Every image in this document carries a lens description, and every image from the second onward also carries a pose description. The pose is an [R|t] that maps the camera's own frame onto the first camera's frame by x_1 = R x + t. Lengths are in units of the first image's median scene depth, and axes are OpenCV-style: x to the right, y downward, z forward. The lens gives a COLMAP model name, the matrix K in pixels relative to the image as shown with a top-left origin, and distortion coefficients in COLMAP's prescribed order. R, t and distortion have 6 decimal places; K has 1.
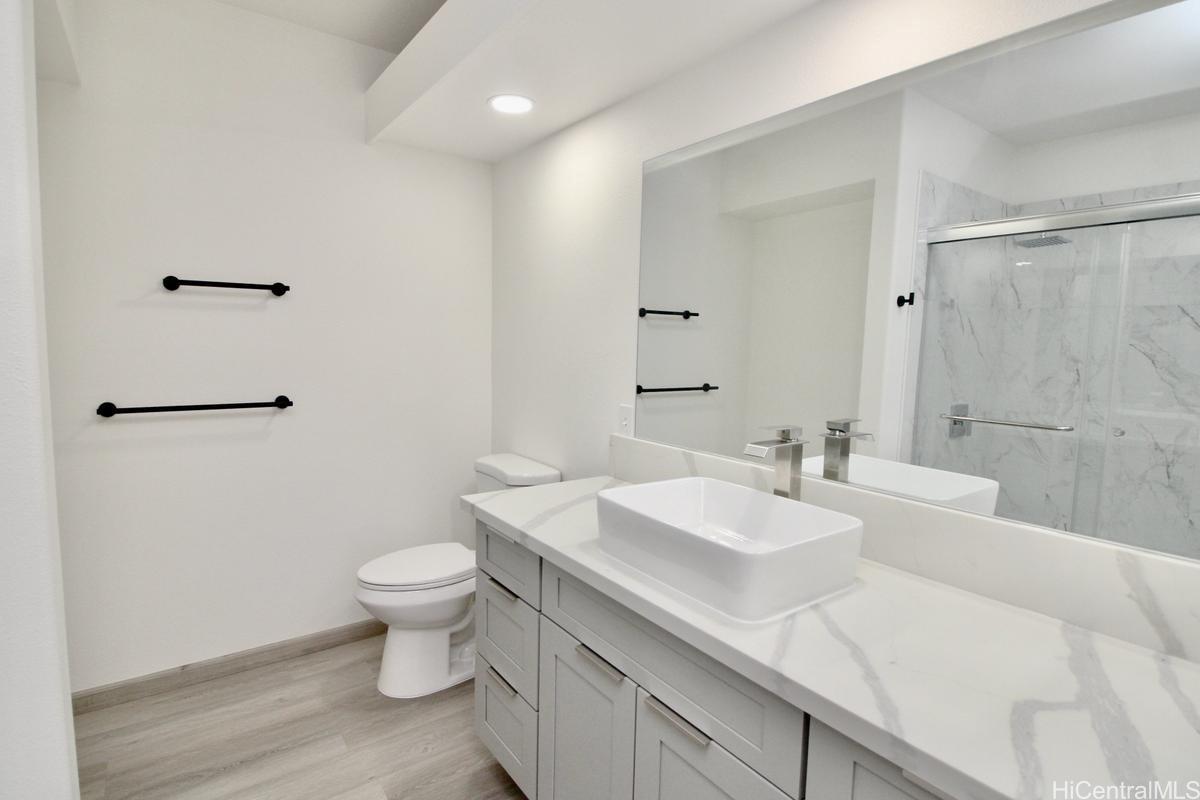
lens RADIAL K [[559.7, 0, 602.1], [0, 559.7, 380.0], [0, 0, 1]] dist [-0.021684, 0.000070]
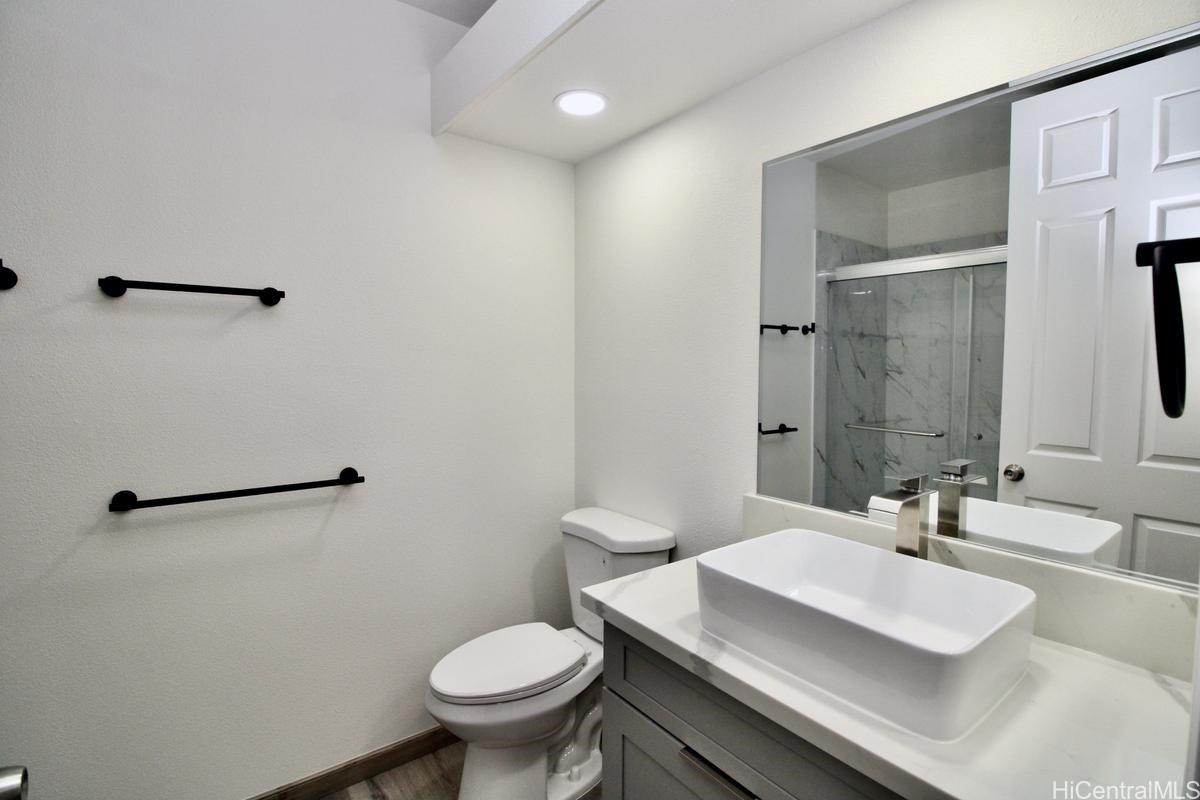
lens RADIAL K [[571.9, 0, 601.9], [0, 571.9, 394.9], [0, 0, 1]] dist [0.002467, -0.014654]
pose [[0.999042, -0.013778, -0.041540, -0.118209], [0.012402, 0.999372, -0.033204, -0.013916], [0.041971, 0.032657, 0.998585, 0.148279]]
